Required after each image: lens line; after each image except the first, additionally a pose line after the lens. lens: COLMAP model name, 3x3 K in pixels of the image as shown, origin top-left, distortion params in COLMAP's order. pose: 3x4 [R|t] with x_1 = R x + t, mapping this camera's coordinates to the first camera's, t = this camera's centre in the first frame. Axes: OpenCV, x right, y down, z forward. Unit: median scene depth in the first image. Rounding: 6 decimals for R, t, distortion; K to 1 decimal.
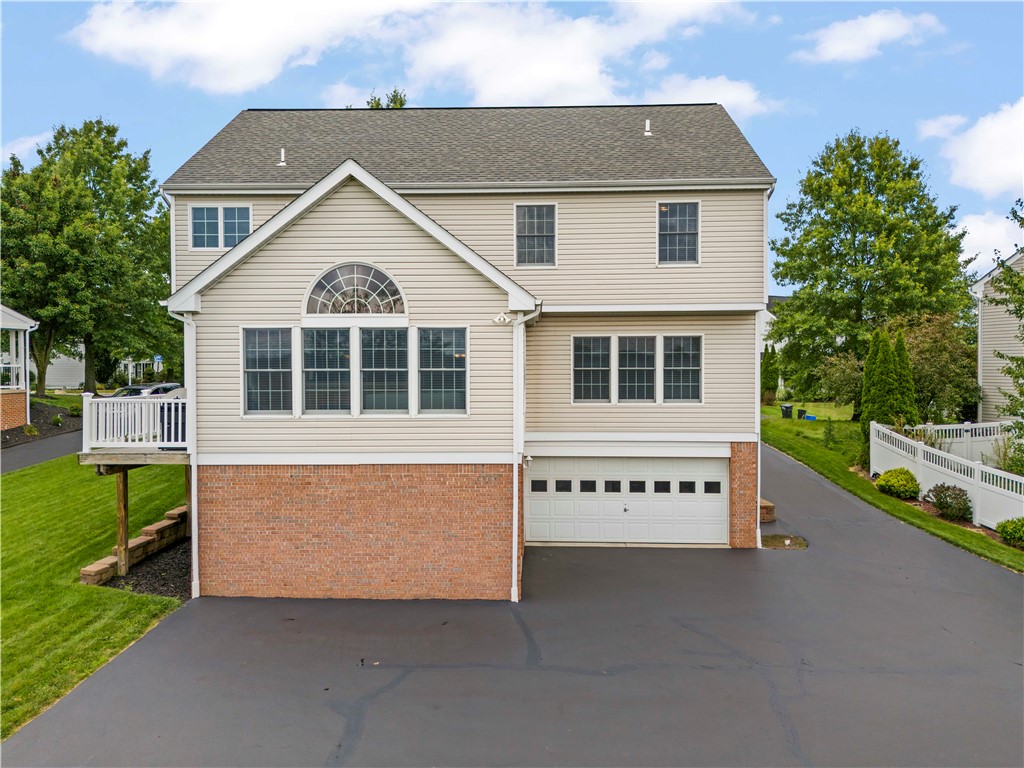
lens RADIAL K [[730.7, 0, 512.0], [0, 730.7, 384.0], [0, 0, 1]] dist [-0.005697, -0.002301]
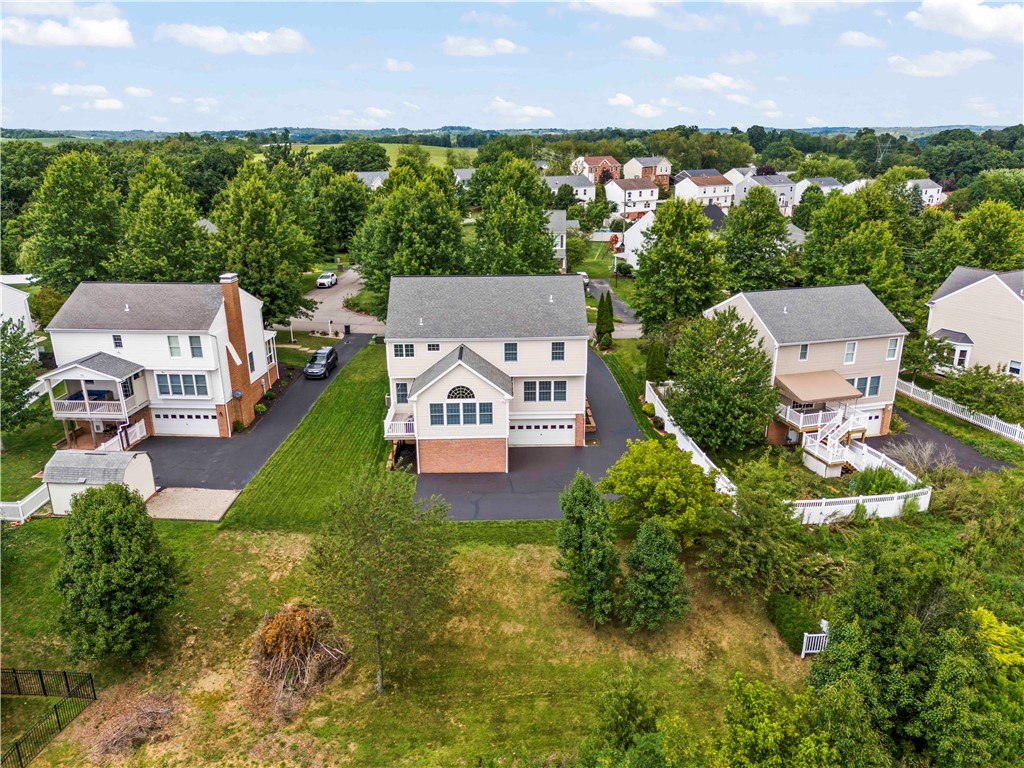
lens RADIAL K [[711.9, 0, 512.0], [0, 711.9, 384.0], [0, 0, 1]] dist [0.003011, 0.000205]
pose [[0.998825, -0.020441, 0.043938, -0.114896], [0.006207, 0.953177, 0.302351, -1.179919], [-0.048061, -0.301723, 0.952184, -2.225725]]
